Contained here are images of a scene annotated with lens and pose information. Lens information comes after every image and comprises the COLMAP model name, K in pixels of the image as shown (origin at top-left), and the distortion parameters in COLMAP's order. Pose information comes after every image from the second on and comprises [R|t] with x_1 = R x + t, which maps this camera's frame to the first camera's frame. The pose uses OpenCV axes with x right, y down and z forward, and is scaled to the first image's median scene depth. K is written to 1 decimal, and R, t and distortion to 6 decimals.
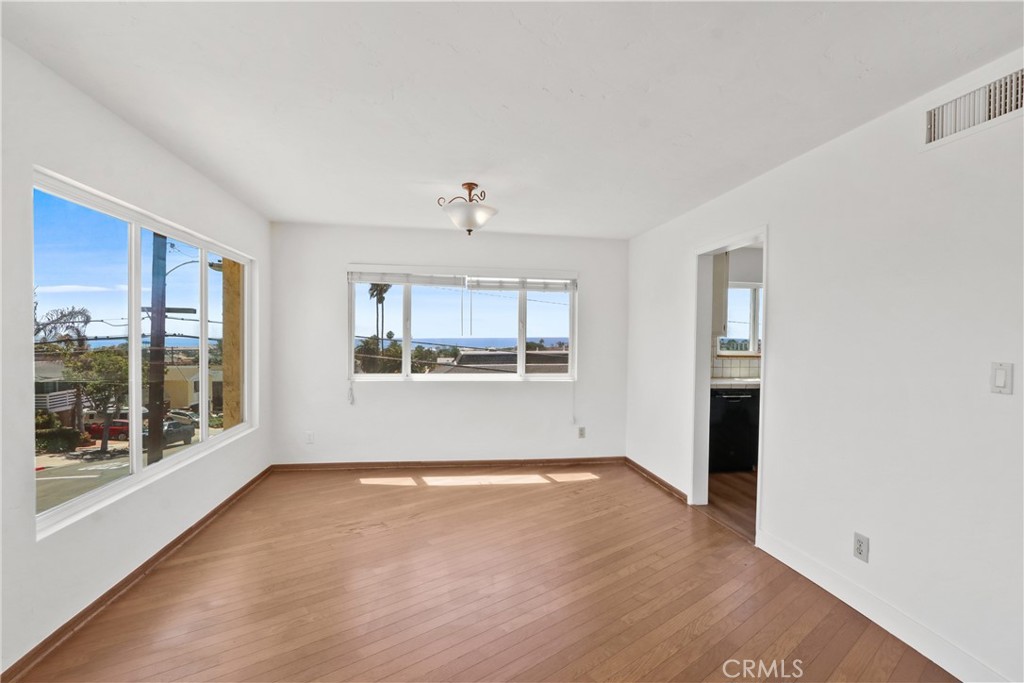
lens RADIAL K [[469.9, 0, 515.5], [0, 469.9, 343.2], [0, 0, 1]] dist [-0.006017, -0.000029]
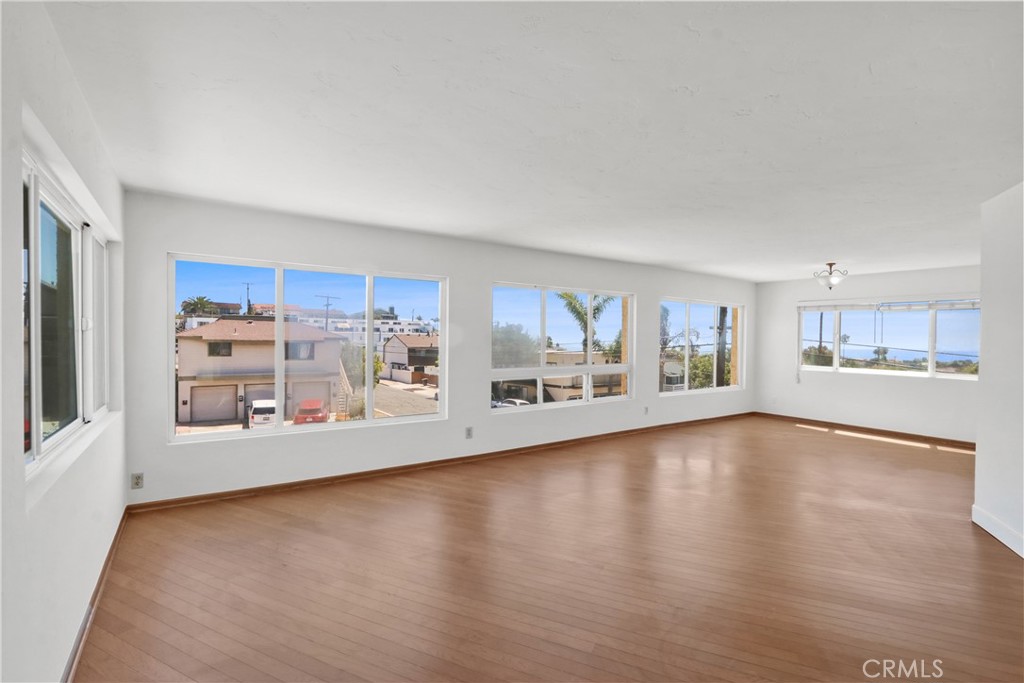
lens RADIAL K [[469.9, 0, 511.8], [0, 469.9, 342.6], [0, 0, 1]] dist [-0.006017, -0.000029]
pose [[0.433098, 0.000706, -0.901347, 0.715477], [-0.021309, 0.999728, -0.009456, 0.019808], [0.901095, 0.023302, 0.432995, -0.665093]]
